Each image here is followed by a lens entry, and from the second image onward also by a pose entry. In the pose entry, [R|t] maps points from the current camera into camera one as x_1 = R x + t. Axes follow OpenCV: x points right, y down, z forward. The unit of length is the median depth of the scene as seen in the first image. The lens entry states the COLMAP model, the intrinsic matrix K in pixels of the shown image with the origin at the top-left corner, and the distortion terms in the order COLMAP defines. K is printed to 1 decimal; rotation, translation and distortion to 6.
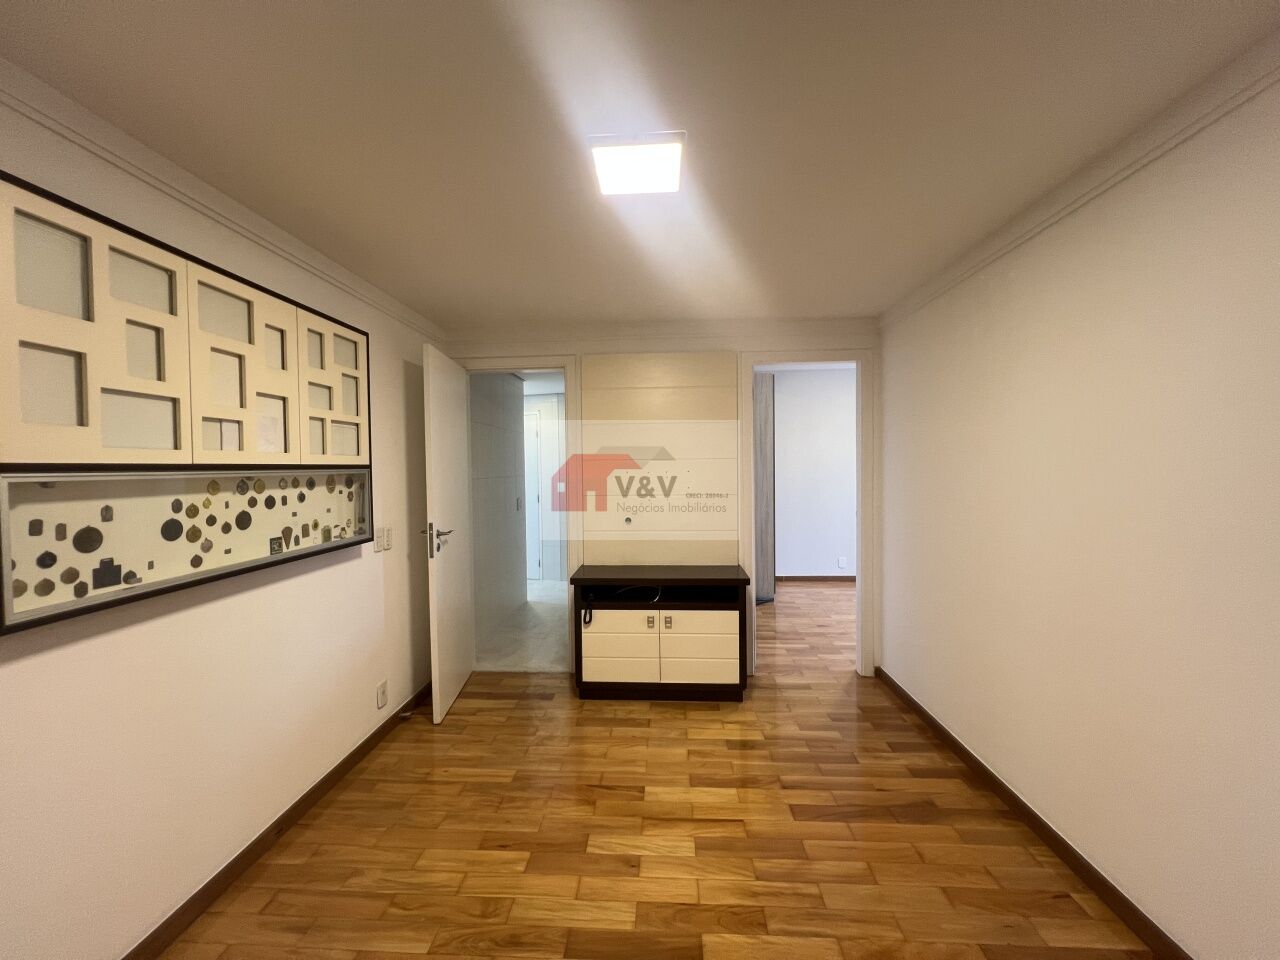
lens RADIAL K [[509.5, 0, 636.9], [0, 509.5, 476.3], [0, 0, 1]] dist [-0.002954, 0.000740]
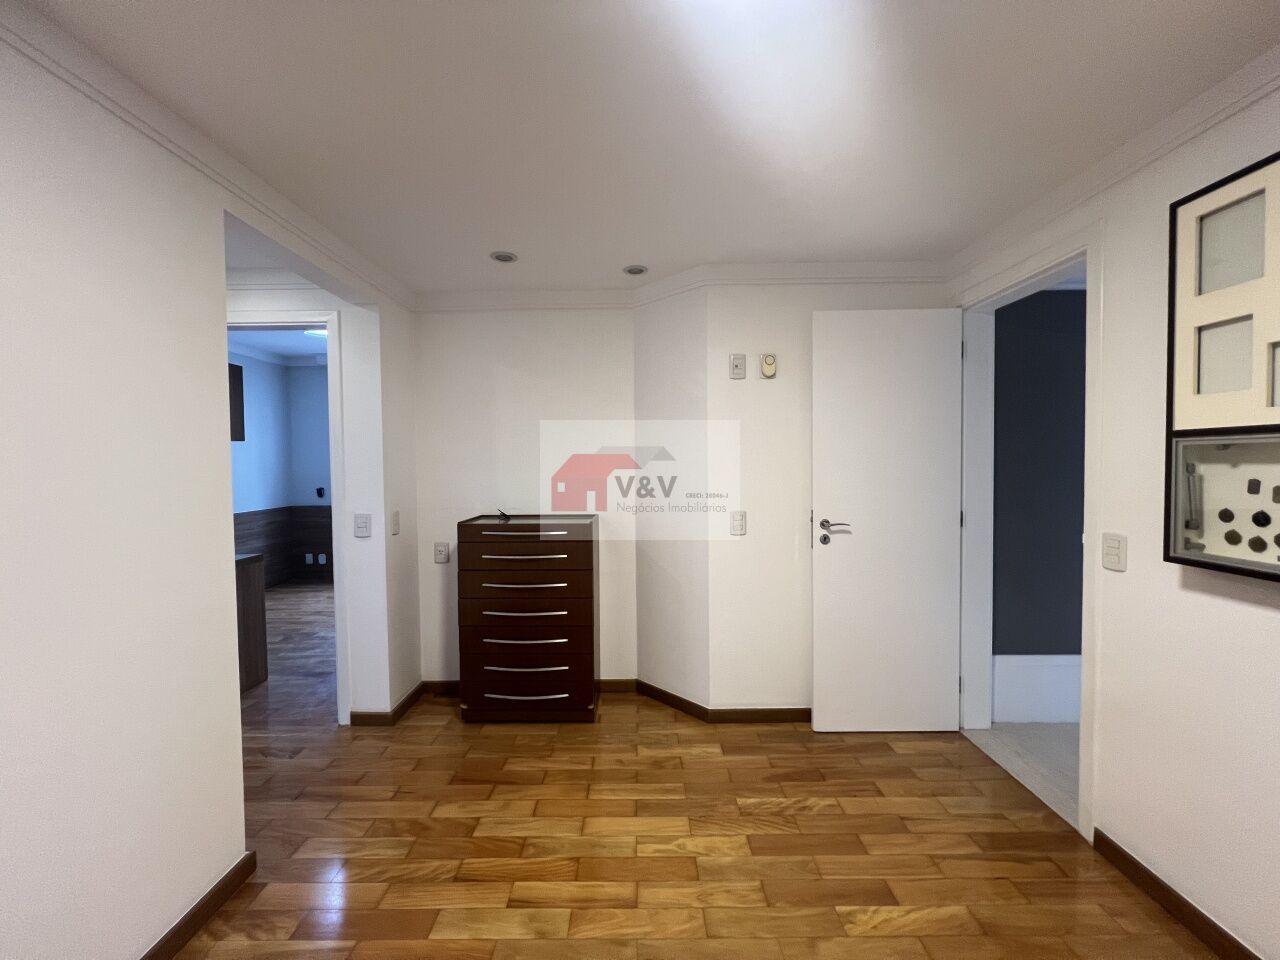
lens RADIAL K [[509.5, 0, 637.5], [0, 509.5, 475.5], [0, 0, 1]] dist [-0.002954, 0.000740]
pose [[-0.997769, 0.035870, -0.056312, 0.170641], [0.032433, 0.997622, 0.060807, -0.029053], [0.058359, 0.058845, -0.996560, 1.959397]]
